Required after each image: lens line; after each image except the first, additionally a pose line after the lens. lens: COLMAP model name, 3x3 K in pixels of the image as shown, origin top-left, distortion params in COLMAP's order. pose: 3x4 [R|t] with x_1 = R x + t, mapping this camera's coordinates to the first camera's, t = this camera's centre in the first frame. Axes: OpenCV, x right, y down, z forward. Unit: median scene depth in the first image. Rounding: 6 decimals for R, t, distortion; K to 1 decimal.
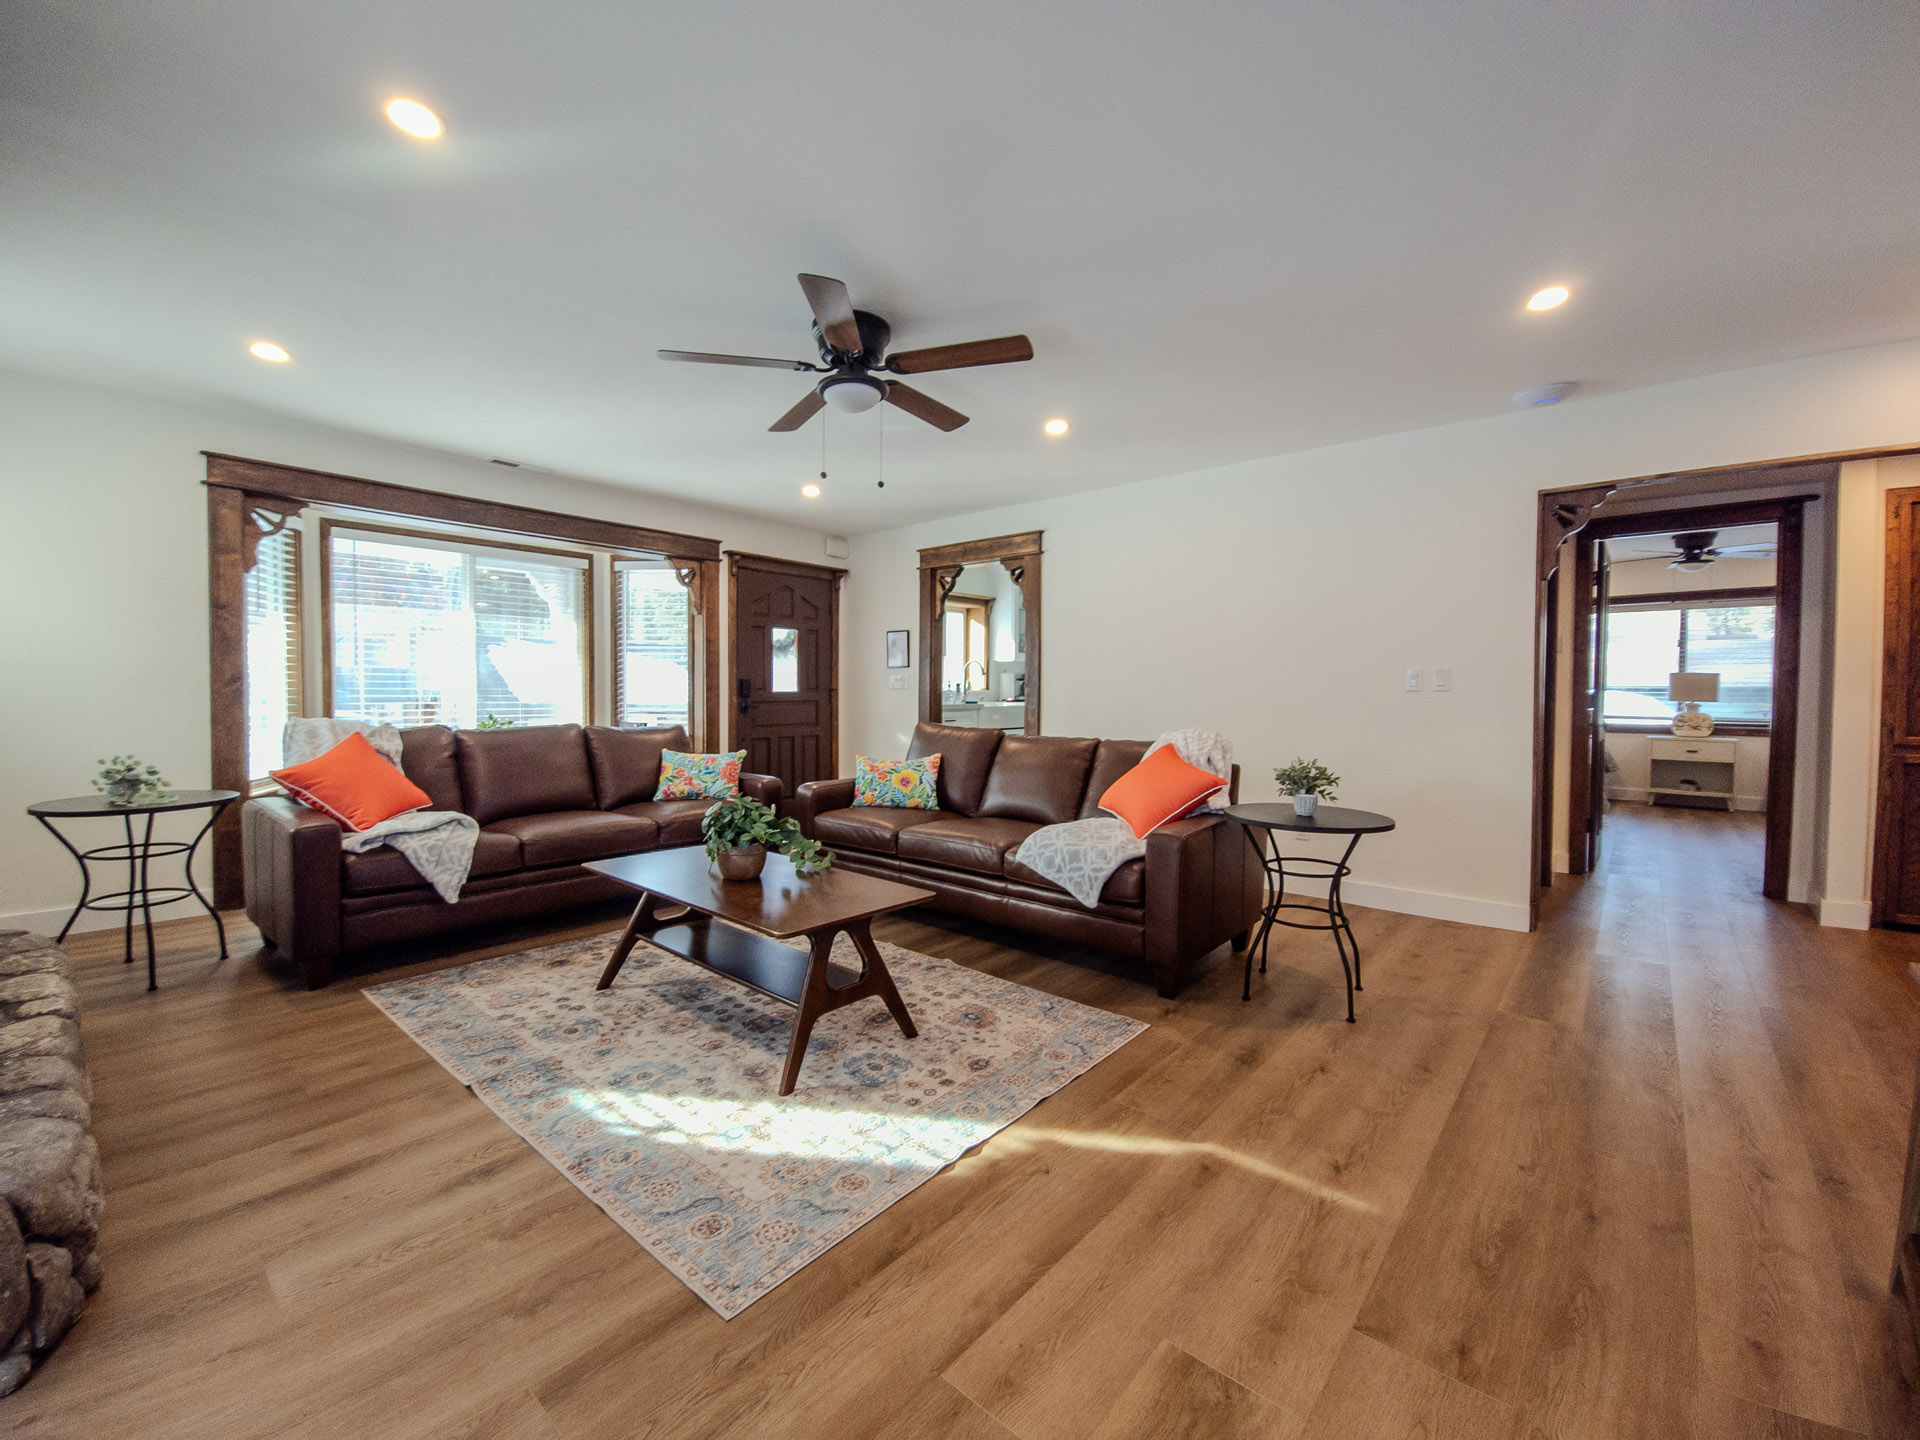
lens RADIAL K [[786.1, 0, 954.3], [0, 786.1, 709.0], [0, 0, 1]] dist [0.014559, -0.010862]
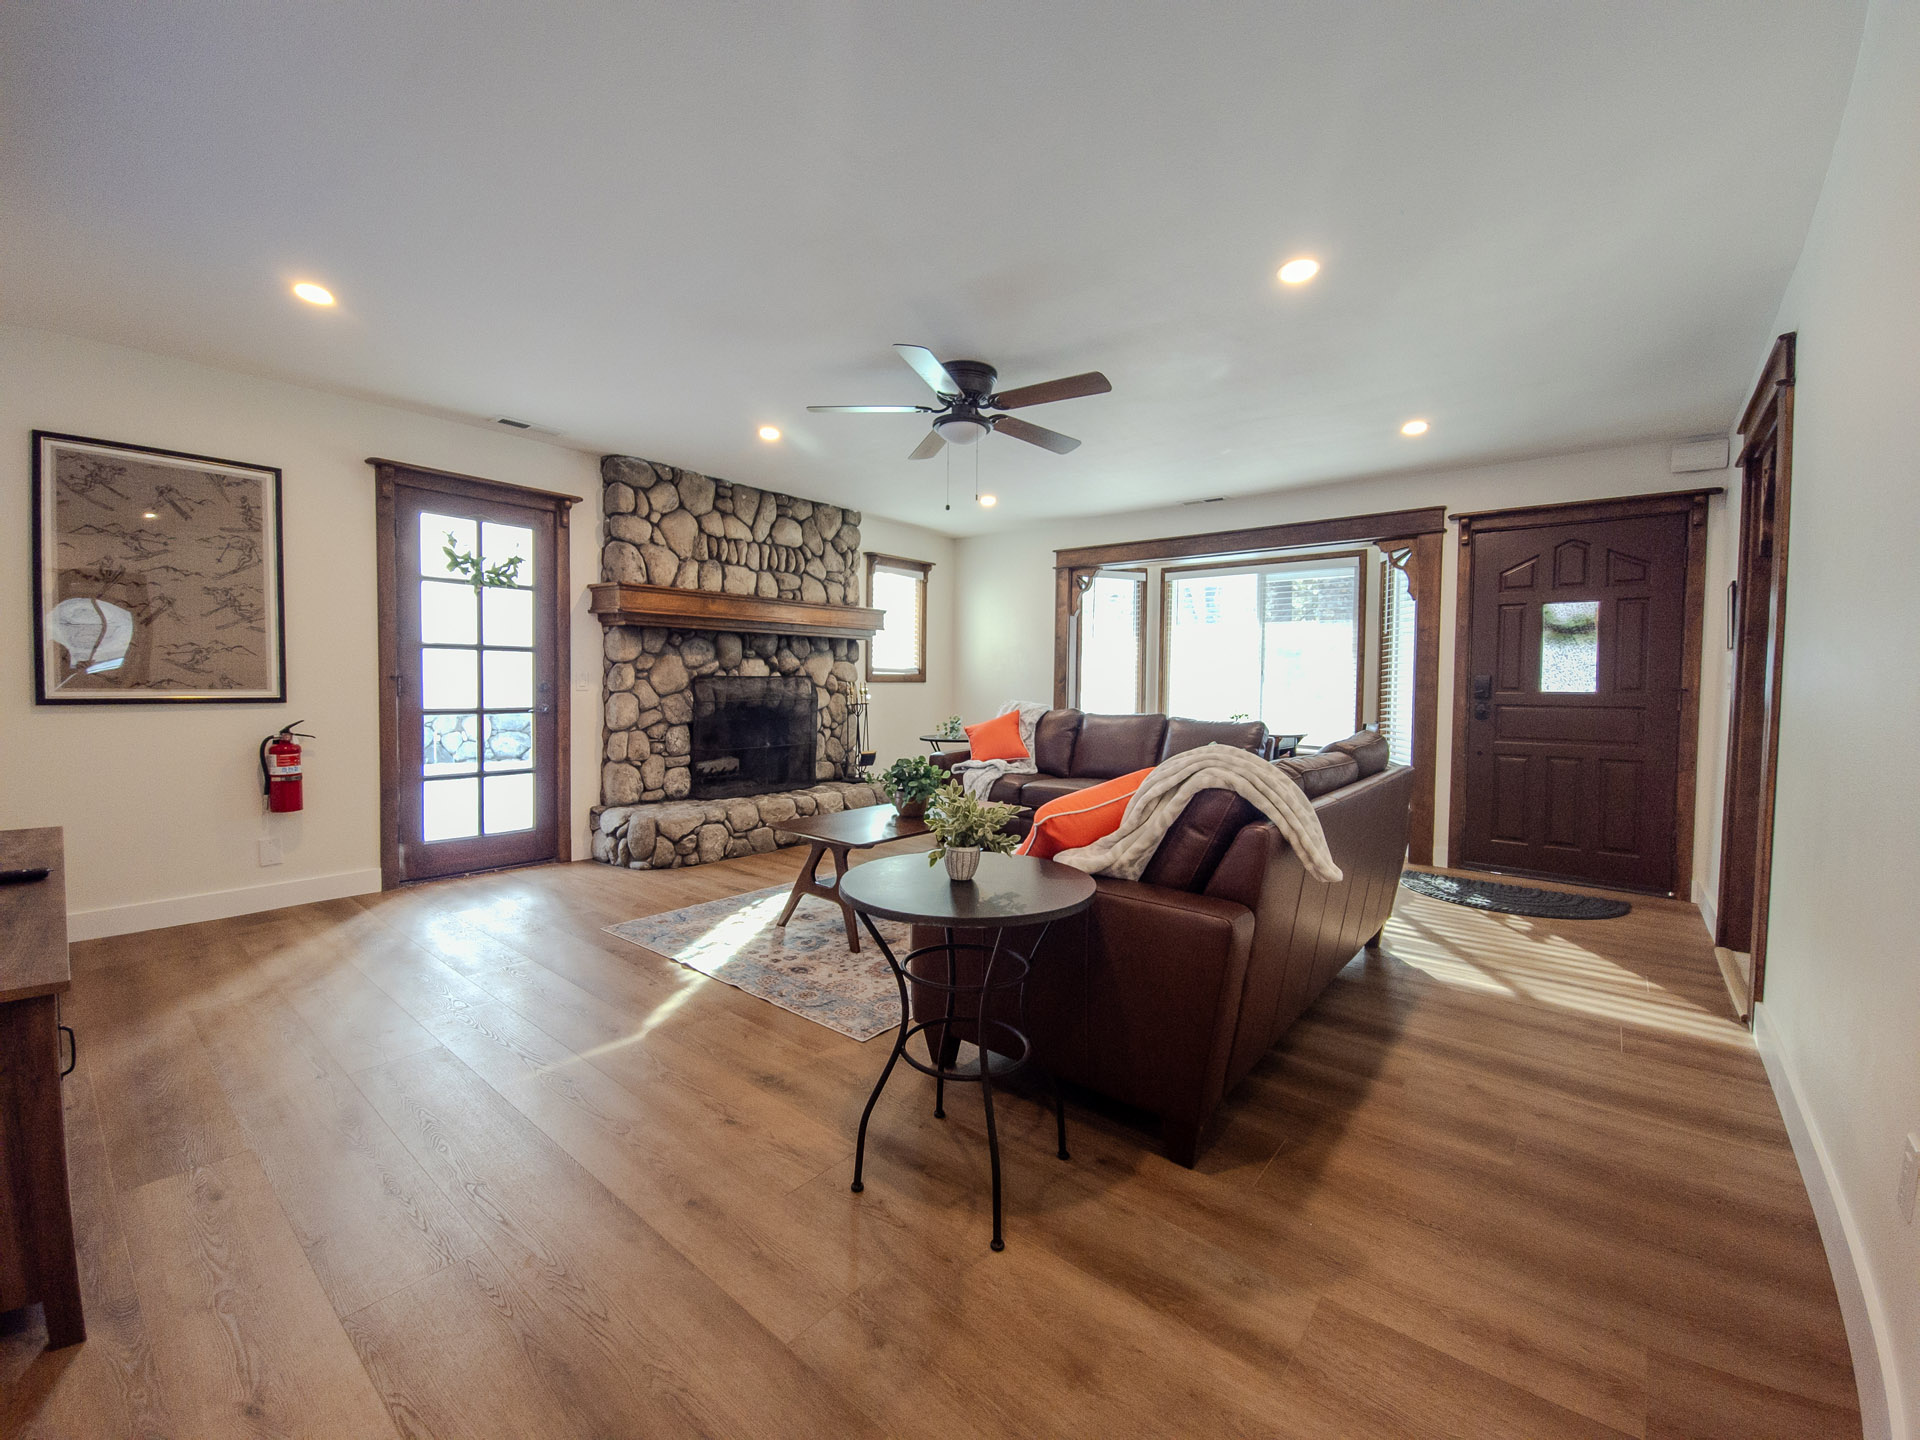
lens RADIAL K [[786.1, 0, 957.2], [0, 786.1, 722.3], [0, 0, 1]] dist [0.014559, -0.010862]
pose [[0.018958, 0.045595, -0.998780, 1.294595], [-0.034071, 0.998409, 0.044932, -0.022116], [0.999240, 0.033178, 0.020482, 1.202919]]
